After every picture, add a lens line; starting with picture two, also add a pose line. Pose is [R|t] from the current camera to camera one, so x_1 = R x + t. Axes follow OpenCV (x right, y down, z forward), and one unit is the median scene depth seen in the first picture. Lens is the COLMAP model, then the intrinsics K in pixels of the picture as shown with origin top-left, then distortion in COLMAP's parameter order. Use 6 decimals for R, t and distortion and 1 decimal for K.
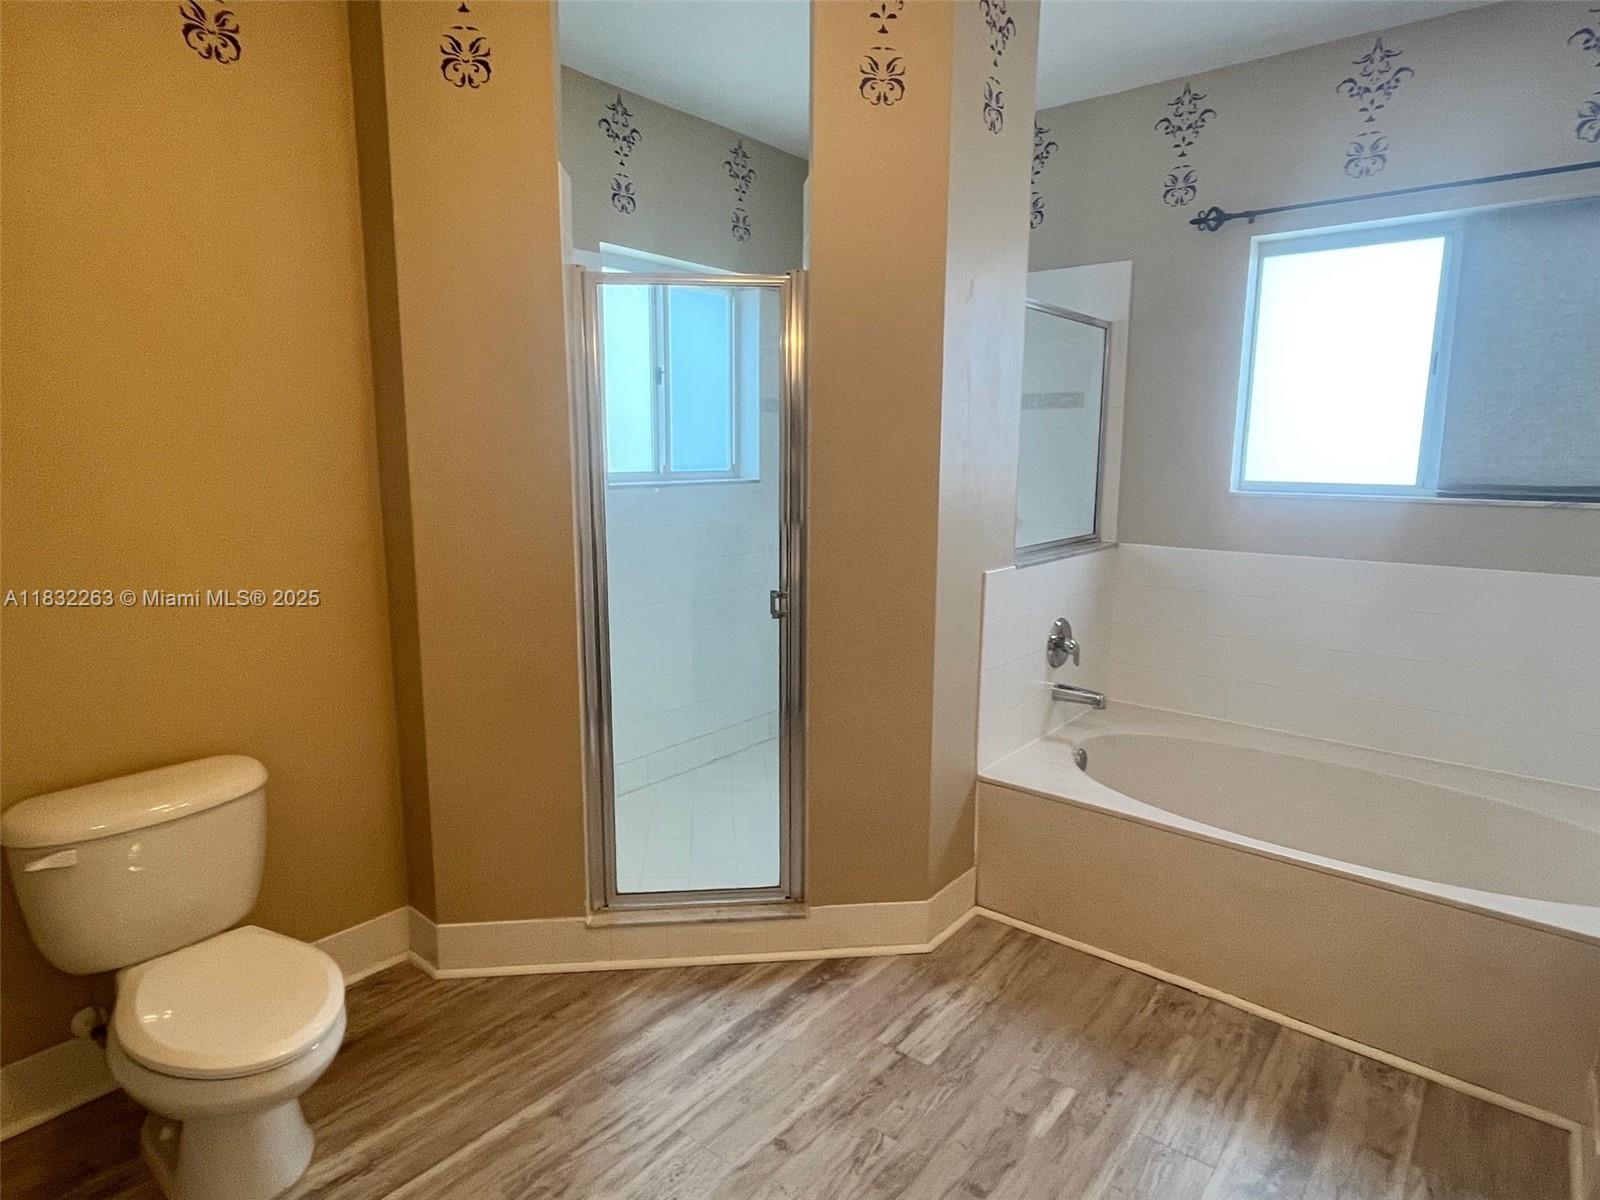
lens RADIAL K [[891.5, 0, 801.6], [0, 891.5, 607.1], [0, 0, 1]] dist [-0.002633, -0.000106]
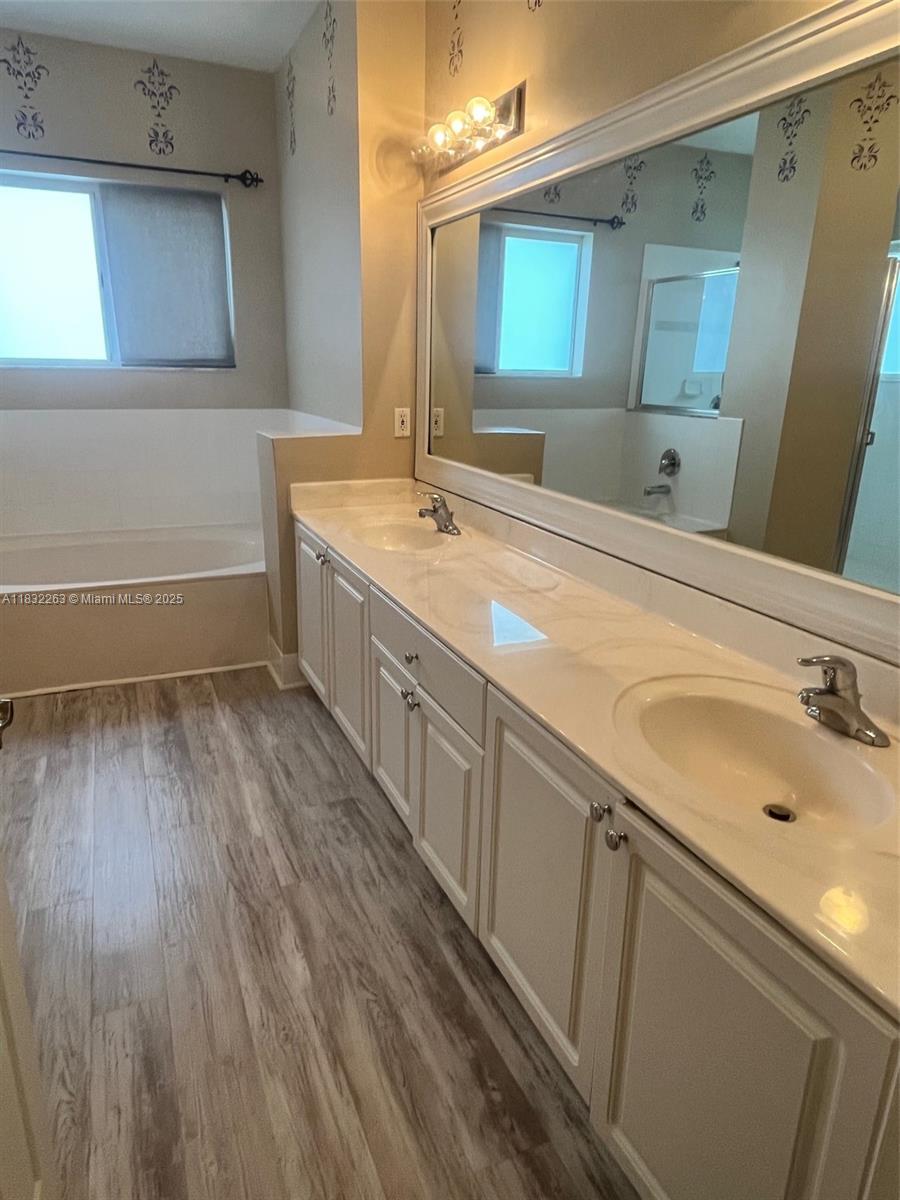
lens RADIAL K [[752.8, 0, 451.9], [0, 752.8, 598.3], [0, 0, 1]] dist [0.001336, -0.000622]
pose [[0.452192, -0.262579, 0.852393, -0.406781], [0.134938, 0.964823, 0.225629, 0.075876], [-0.881654, 0.012993, 0.471718, -0.236363]]
